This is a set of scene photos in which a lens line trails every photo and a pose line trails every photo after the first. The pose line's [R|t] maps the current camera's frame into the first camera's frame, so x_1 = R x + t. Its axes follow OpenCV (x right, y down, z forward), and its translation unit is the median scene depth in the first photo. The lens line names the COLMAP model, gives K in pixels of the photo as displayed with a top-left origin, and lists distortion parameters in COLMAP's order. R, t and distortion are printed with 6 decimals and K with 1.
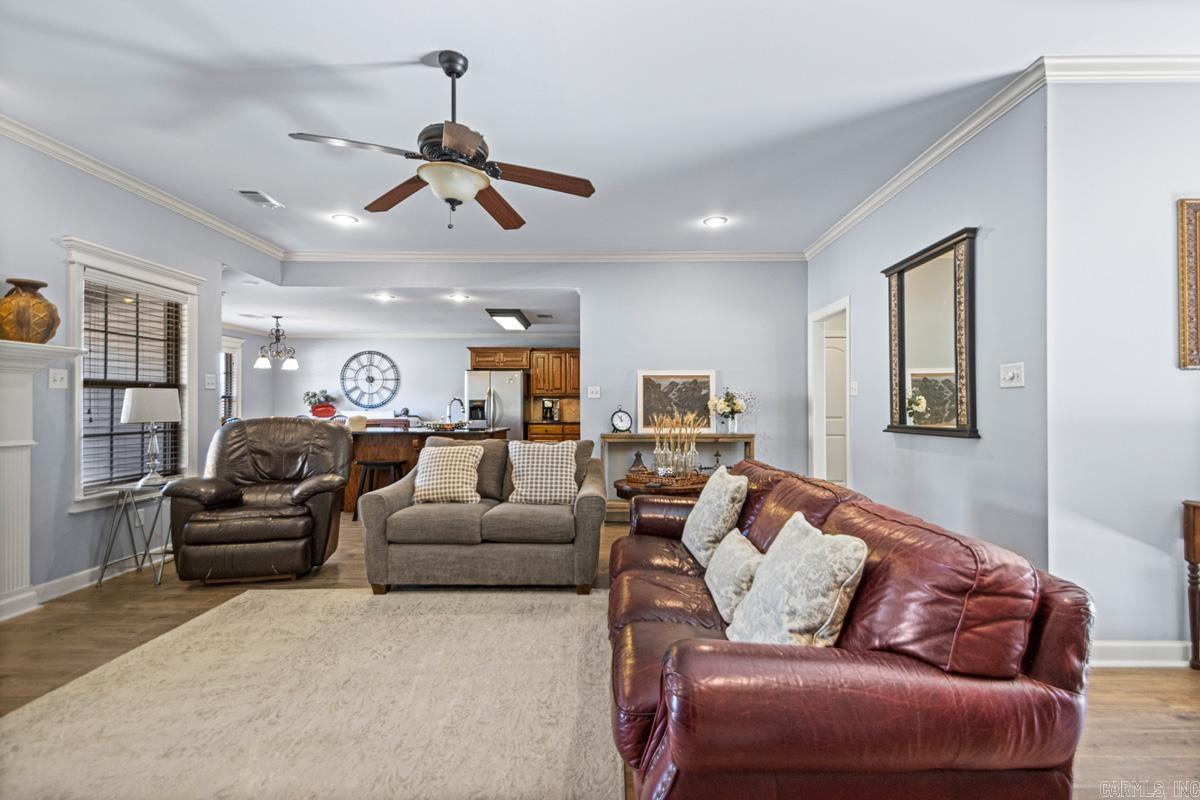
lens RADIAL K [[557.7, 0, 621.6], [0, 557.7, 400.0], [0, 0, 1]] dist [0.009859, -0.005961]
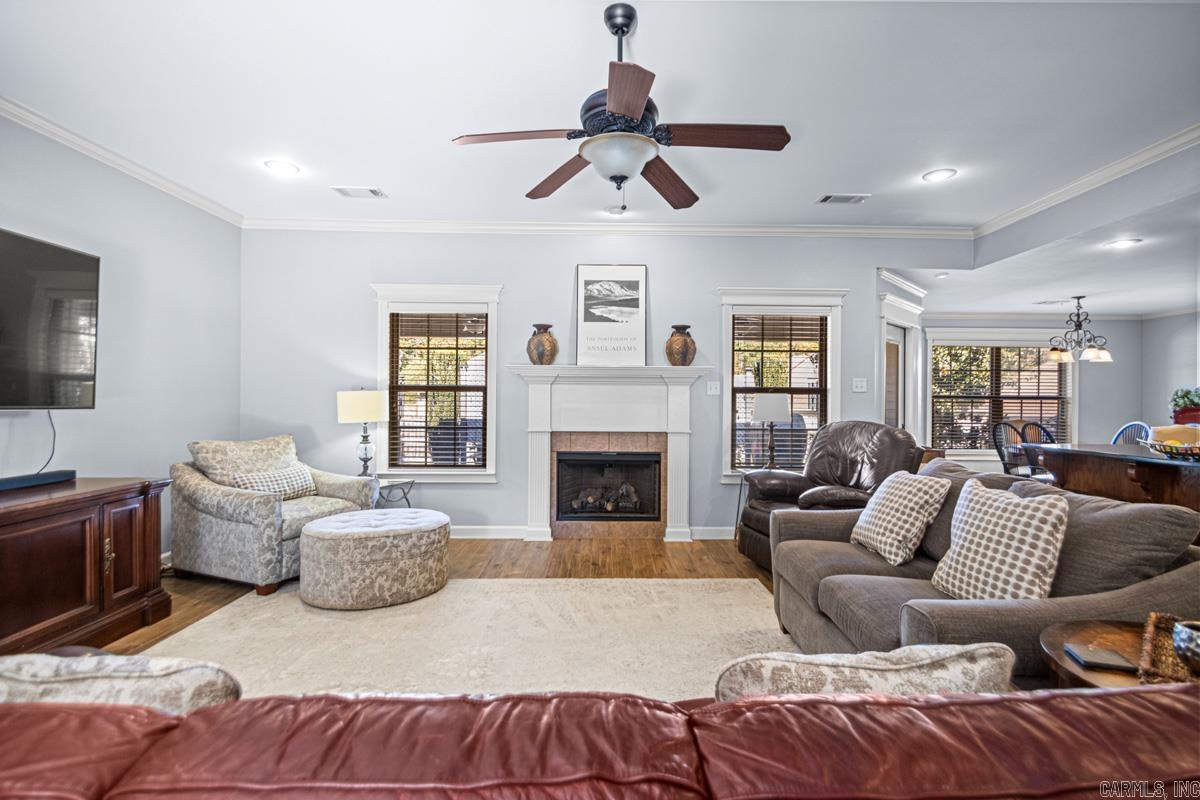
lens RADIAL K [[557.7, 0, 599.5], [0, 557.7, 405.2], [0, 0, 1]] dist [0.009859, -0.005961]
pose [[-0.007911, 0.007033, -0.999944, 0.161661], [0.001935, 0.999974, 0.007018, -0.001889], [0.999967, -0.001879, -0.007924, 0.274353]]
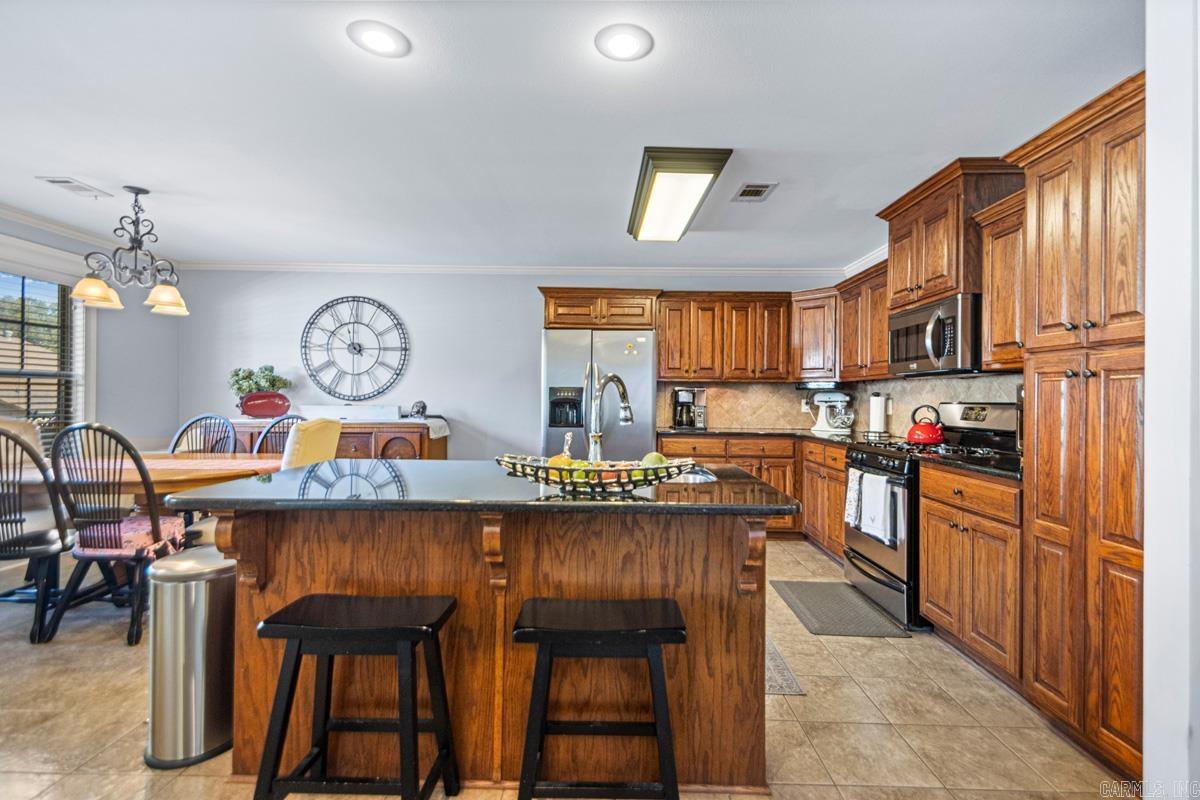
lens RADIAL K [[557.7, 0, 618.8], [0, 557.7, 397.8], [0, 0, 1]] dist [0.009859, -0.005961]
pose [[0.999933, 0.010890, -0.003871, -0.200089], [-0.010863, 0.999917, 0.006977, 0.005045], [0.003947, -0.006935, 0.999968, 0.478698]]
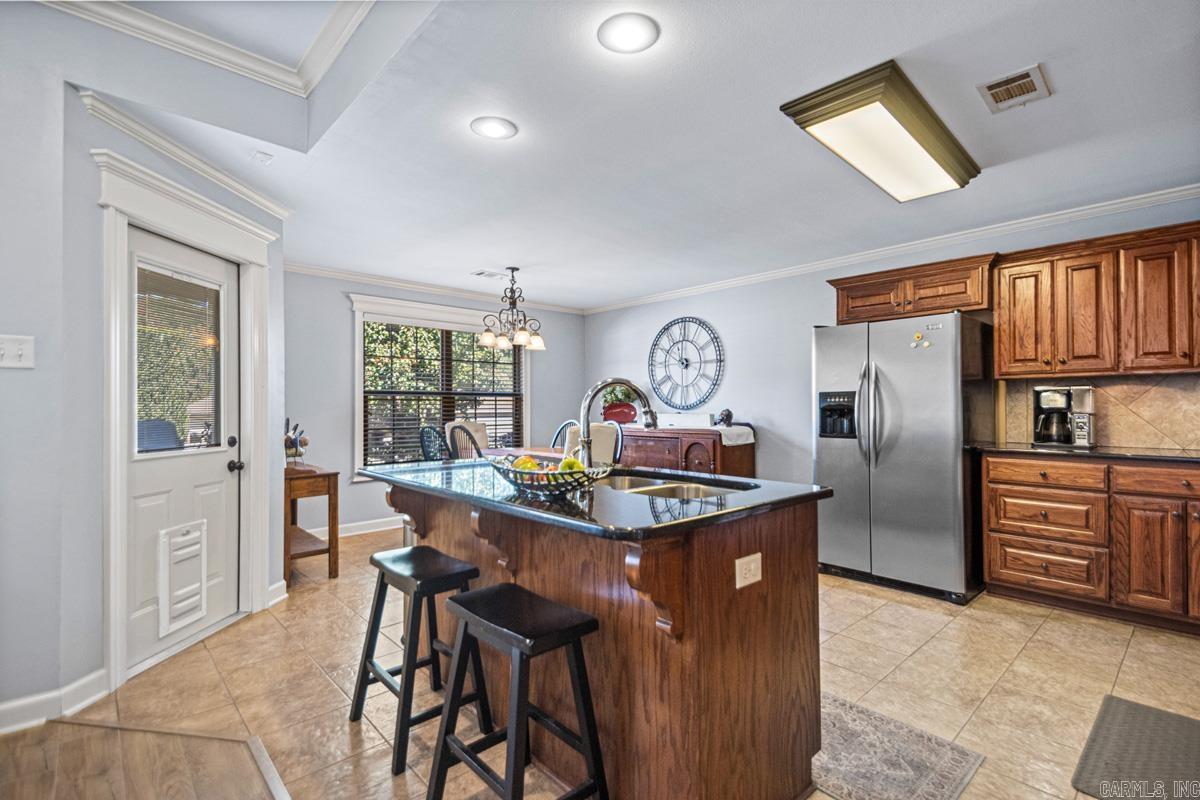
lens RADIAL K [[557.7, 0, 597.6], [0, 557.7, 398.7], [0, 0, 1]] dist [0.009859, -0.005961]
pose [[0.663238, -0.011978, -0.748312, -0.056088], [0.009009, 0.999927, -0.008021, 0.006713], [0.748354, -0.001422, 0.663298, 0.546913]]
